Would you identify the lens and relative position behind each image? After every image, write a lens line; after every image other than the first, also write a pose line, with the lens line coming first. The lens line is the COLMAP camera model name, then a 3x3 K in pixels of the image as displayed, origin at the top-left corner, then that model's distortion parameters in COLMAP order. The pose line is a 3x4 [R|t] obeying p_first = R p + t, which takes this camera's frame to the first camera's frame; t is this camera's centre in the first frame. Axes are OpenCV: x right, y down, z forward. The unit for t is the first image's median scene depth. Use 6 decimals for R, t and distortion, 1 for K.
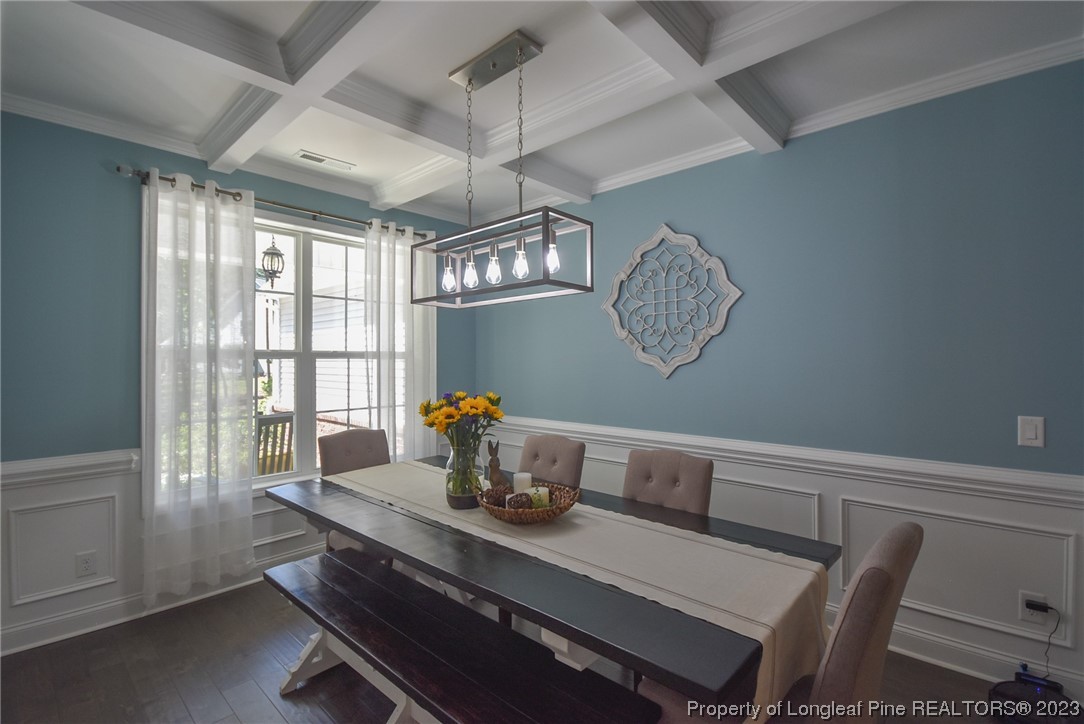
lens RADIAL K [[480.2, 0, 568.2], [0, 480.2, 353.2], [0, 0, 1]] dist [0.004864, -0.007829]
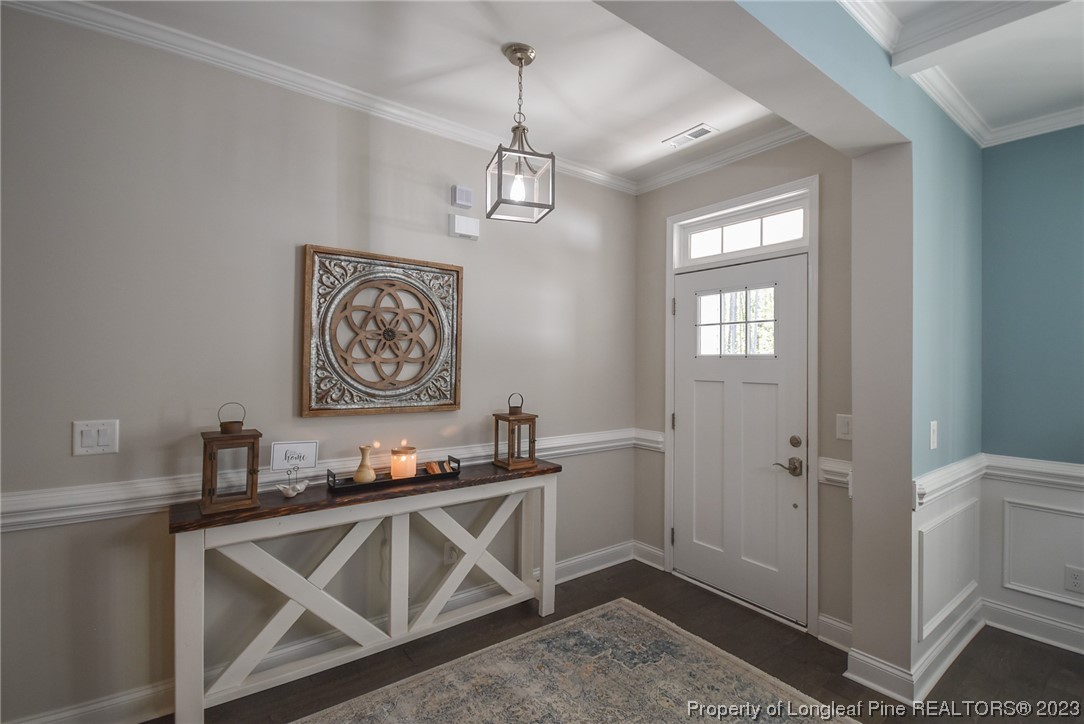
lens RADIAL K [[480.2, 0, 546.7], [0, 480.2, 357.4], [0, 0, 1]] dist [0.004864, -0.007829]
pose [[-0.198312, -0.006841, -0.980115, 0.110020], [-0.000001, 0.999976, -0.006979, 0.002614], [0.980139, -0.001383, -0.198307, 0.129144]]
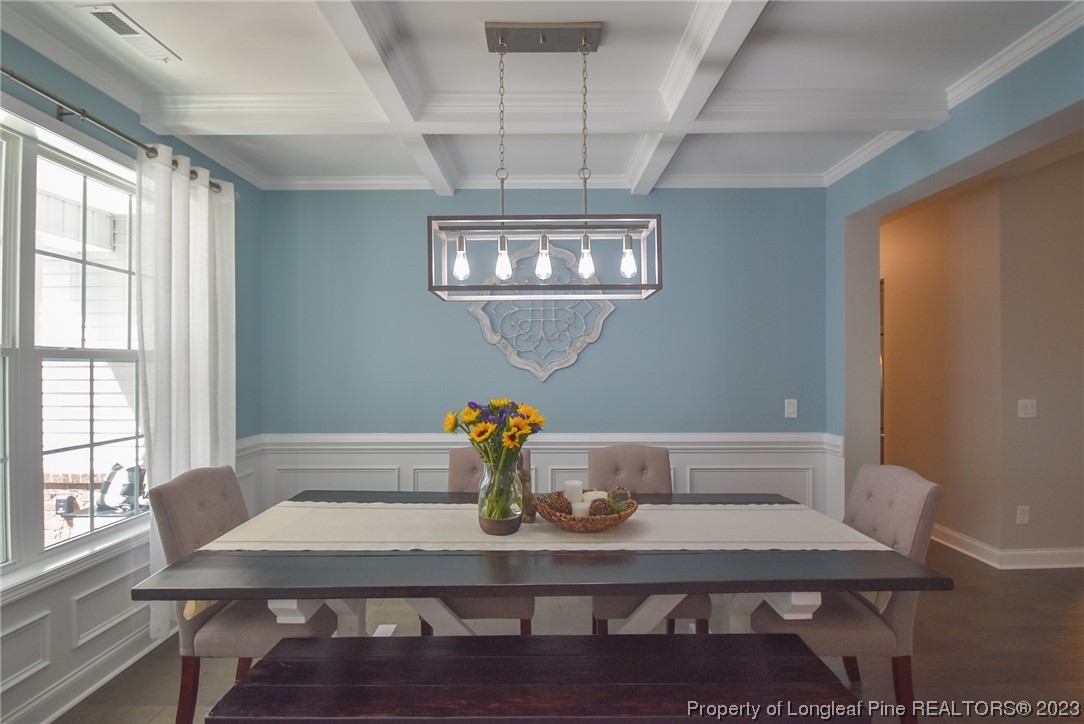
lens RADIAL K [[480.2, 0, 532.5], [0, 480.2, 364.4], [0, 0, 1]] dist [0.004864, -0.007829]
pose [[0.765488, 0.003992, 0.643438, -0.539186], [-0.009800, 0.999937, 0.005455, 0.008904], [-0.643376, -0.010481, 0.765479, 0.222394]]
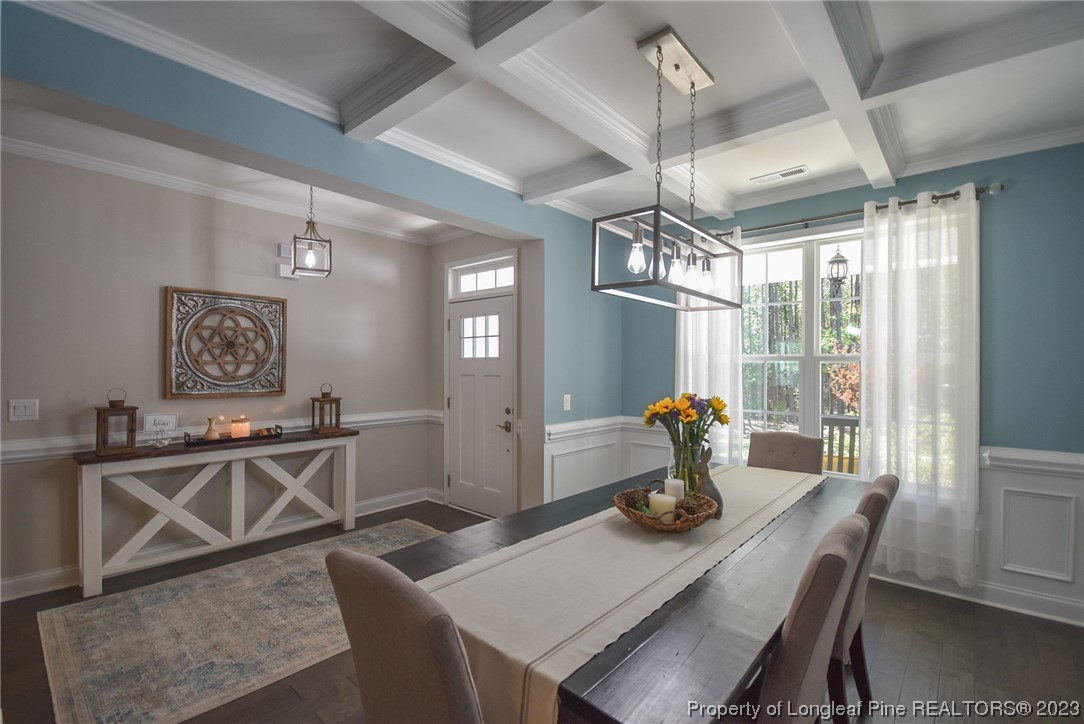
lens RADIAL K [[480.2, 0, 534.5], [0, 480.2, 364.7], [0, 0, 1]] dist [0.004864, -0.007829]
pose [[-0.008521, 0.001601, -0.999962, 0.594361], [0.006085, 0.999980, 0.001550, 0.011675], [0.999945, -0.006072, -0.008530, 0.500314]]
